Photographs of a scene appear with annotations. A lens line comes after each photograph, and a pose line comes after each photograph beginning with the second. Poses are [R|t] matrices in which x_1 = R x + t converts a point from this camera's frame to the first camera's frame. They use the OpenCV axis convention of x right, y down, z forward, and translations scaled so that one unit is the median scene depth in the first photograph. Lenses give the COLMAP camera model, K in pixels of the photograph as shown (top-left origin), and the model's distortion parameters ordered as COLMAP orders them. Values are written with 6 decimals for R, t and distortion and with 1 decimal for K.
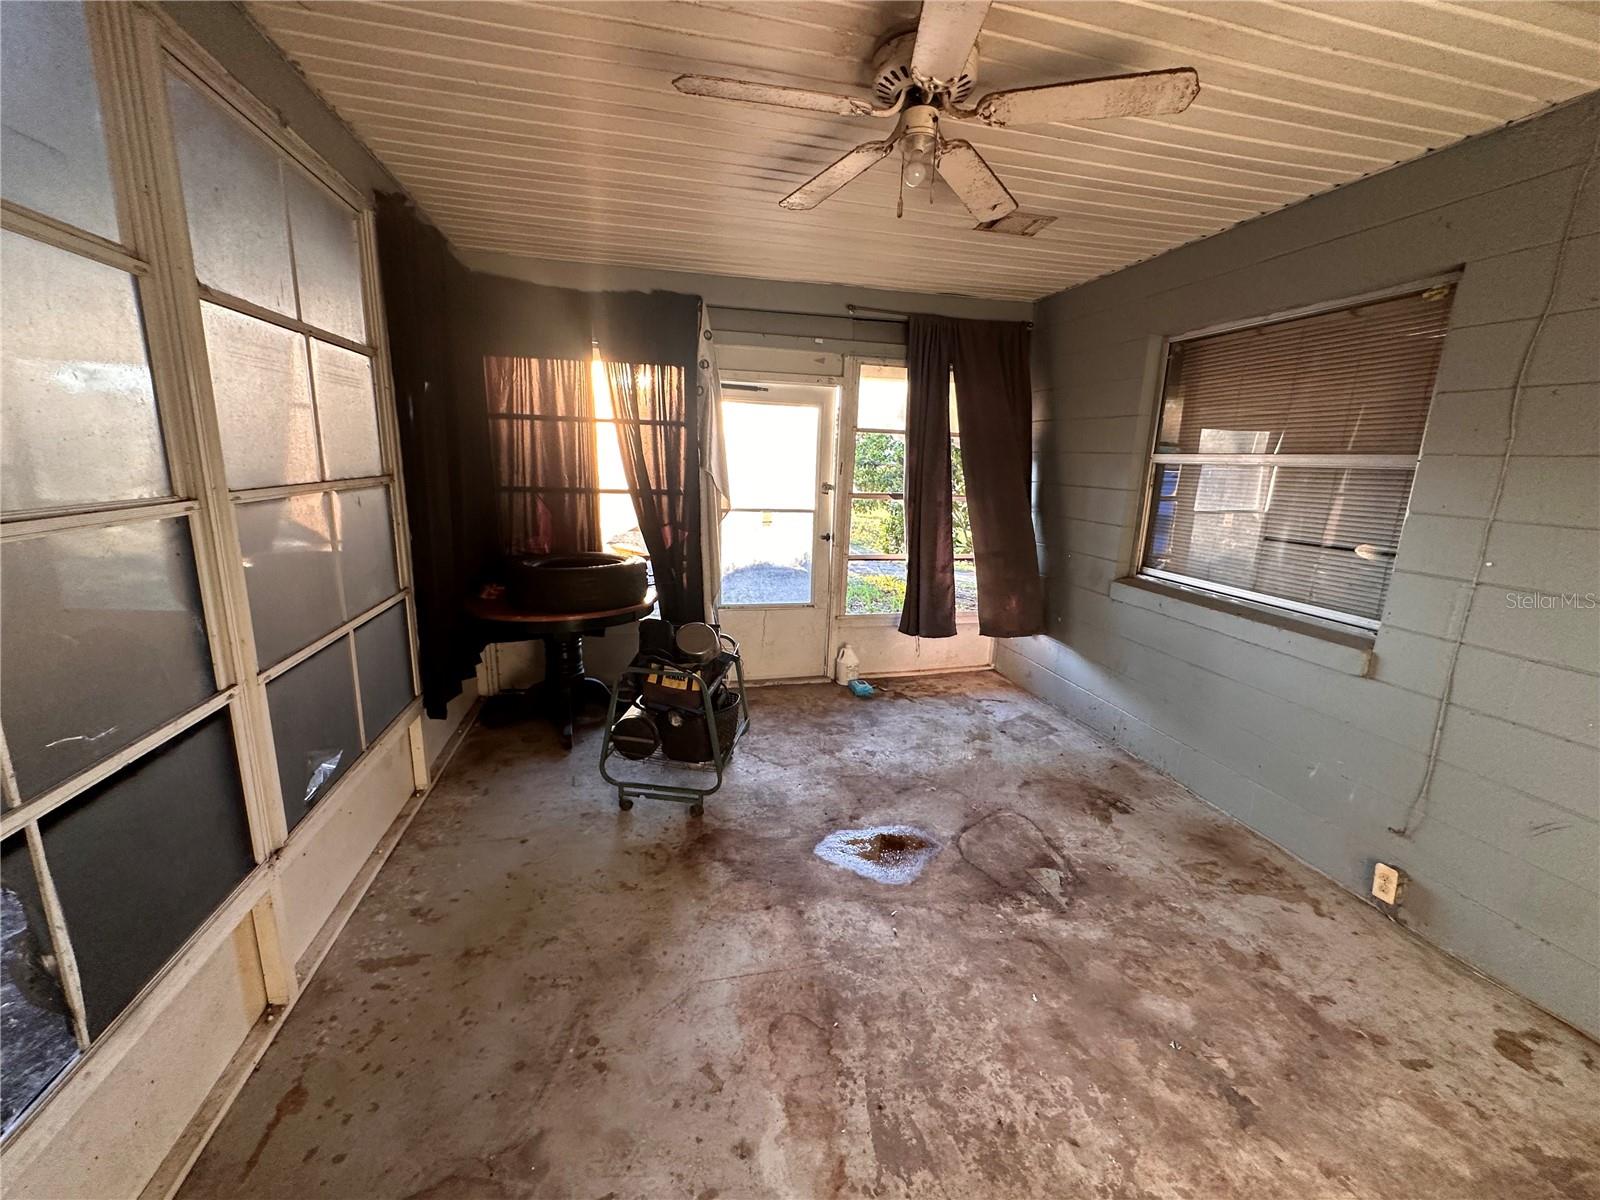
lens RADIAL K [[643.9, 0, 797.3], [0, 643.9, 594.4], [0, 0, 1]] dist [-0.002630, 0.000851]
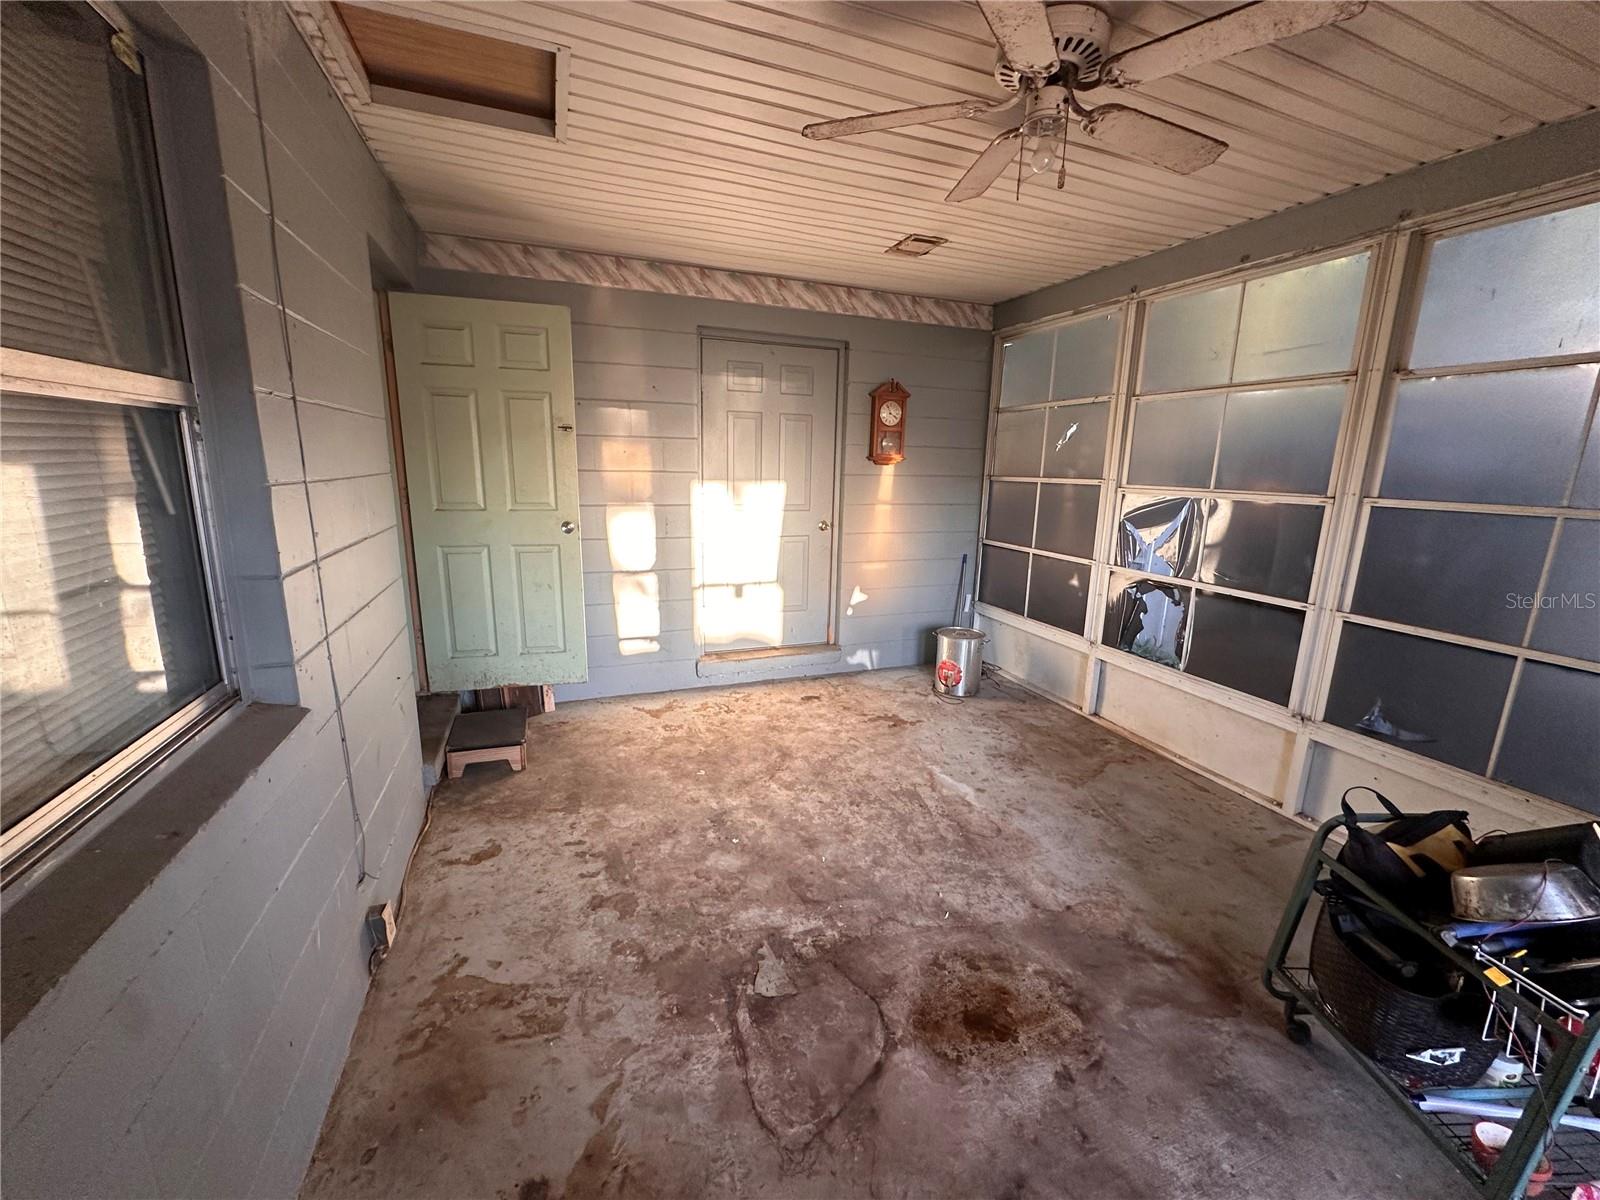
lens RADIAL K [[643.9, 0, 809.2], [0, 643.9, 597.1], [0, 0, 1]] dist [-0.002630, 0.000851]
pose [[-0.987358, -0.025247, -0.156481, 0.539542], [-0.086684, 0.912526, 0.399727, -0.327279], [0.132701, 0.408238, -0.903179, 1.715287]]
